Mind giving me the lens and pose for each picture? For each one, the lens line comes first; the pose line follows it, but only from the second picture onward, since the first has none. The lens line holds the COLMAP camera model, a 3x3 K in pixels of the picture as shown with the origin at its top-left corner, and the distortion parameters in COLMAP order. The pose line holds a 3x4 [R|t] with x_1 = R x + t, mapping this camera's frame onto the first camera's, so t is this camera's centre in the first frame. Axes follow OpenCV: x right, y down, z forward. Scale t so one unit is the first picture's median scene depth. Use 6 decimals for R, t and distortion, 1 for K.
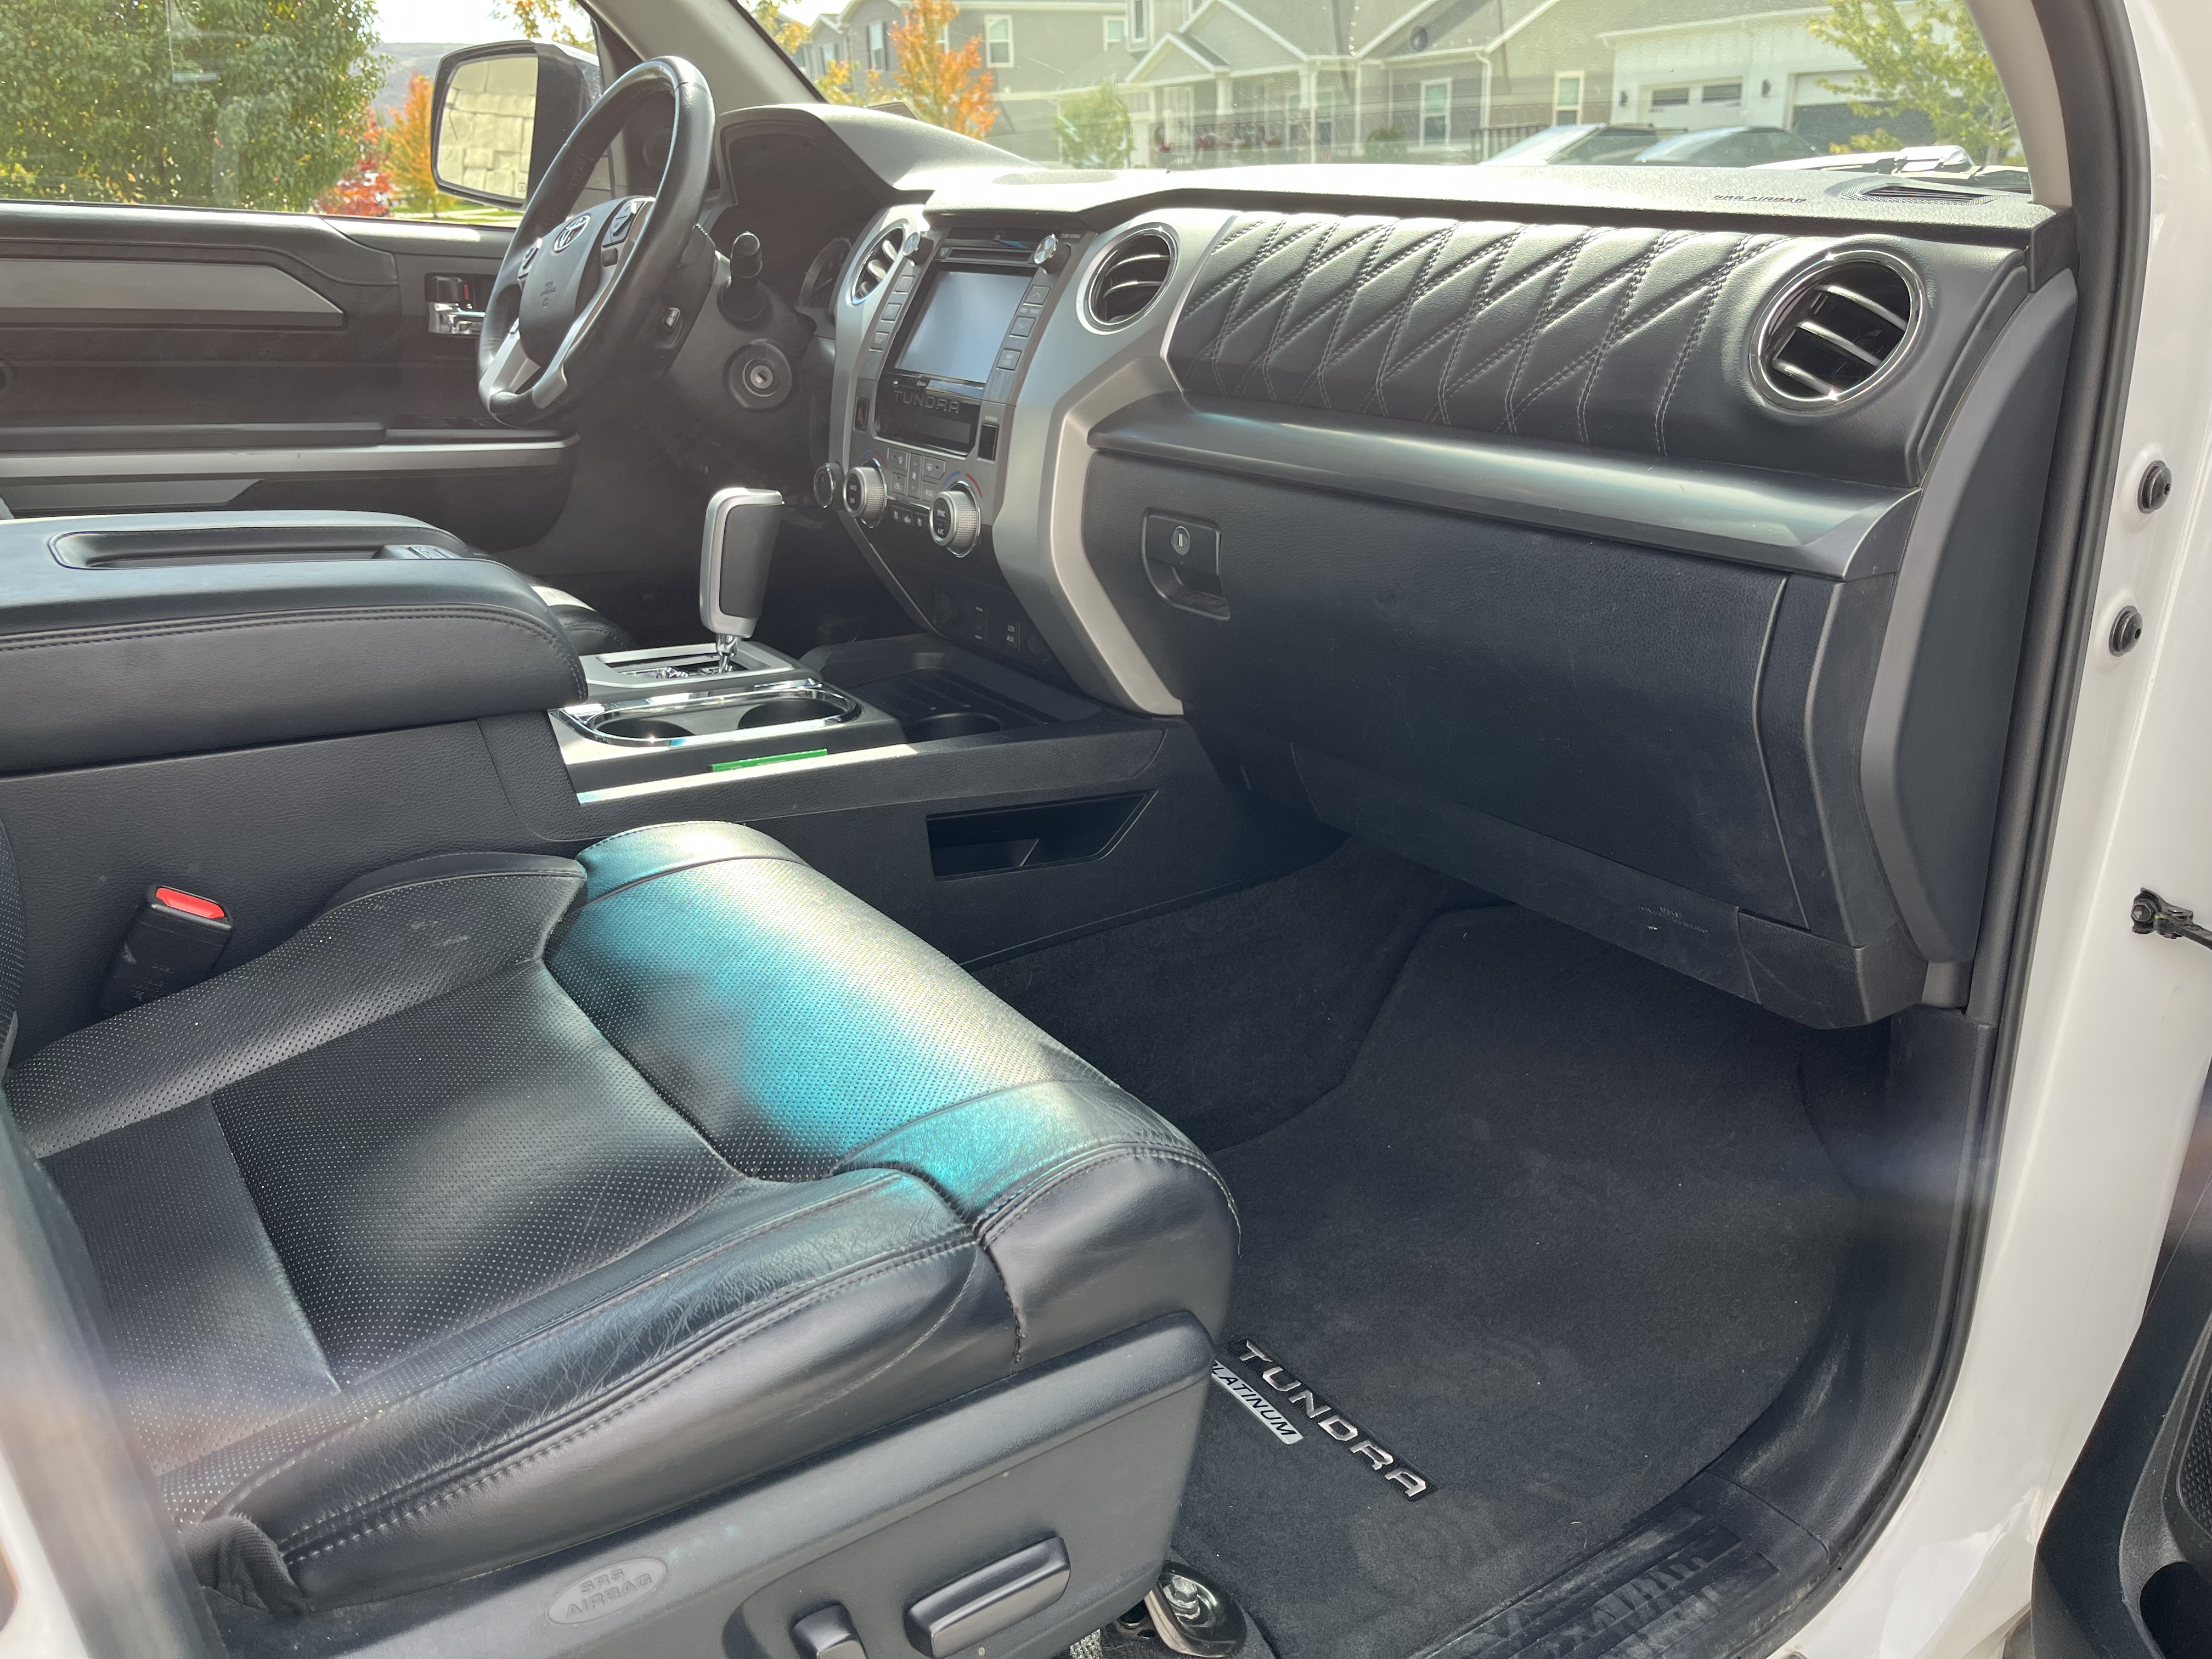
lens RADIAL K [[1681.3, 0, 1104.1], [0, 1681.3, 842.3], [0, 0, 1]] dist [0.062798, -0.093995]
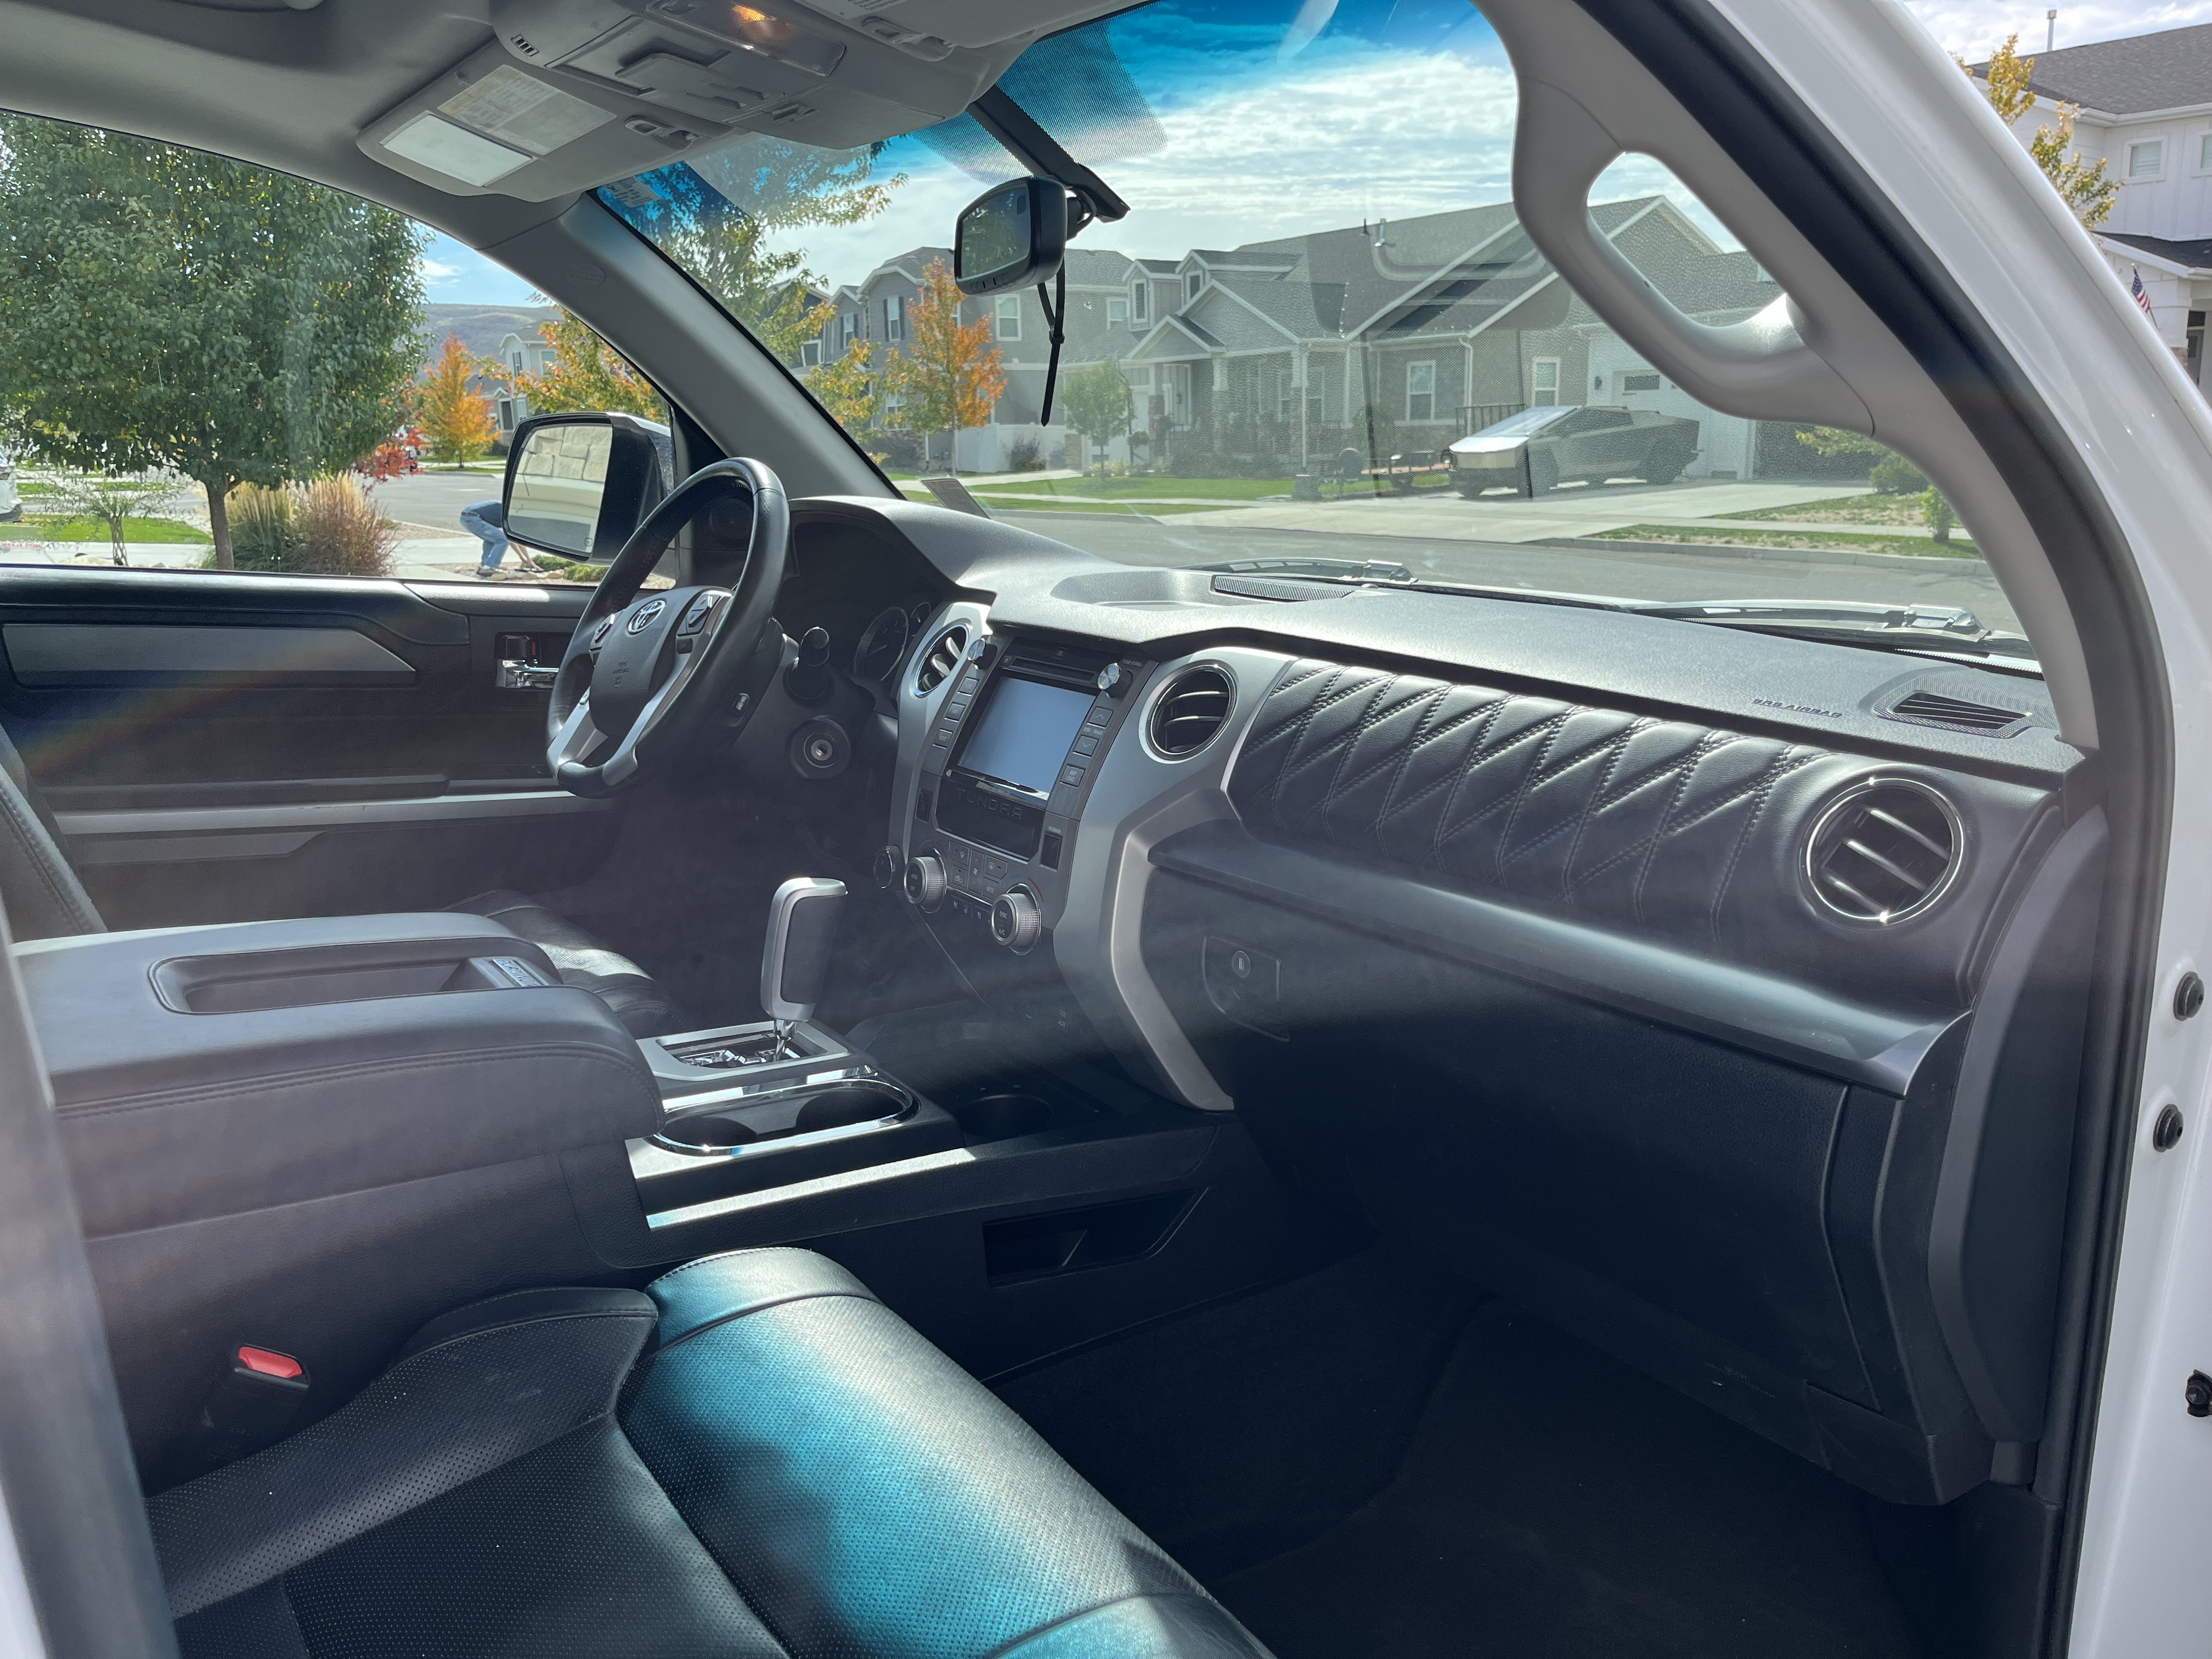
lens RADIAL K [[1681.3, 0, 1121.2], [0, 1681.3, 843.2], [0, 0, 1]] dist [0.062798, -0.093995]
pose [[0.999796, 0.015014, 0.013544, -0.038899], [-0.012998, 0.990301, -0.138333, -0.097232], [-0.015489, 0.138128, 0.990293, -0.030923]]
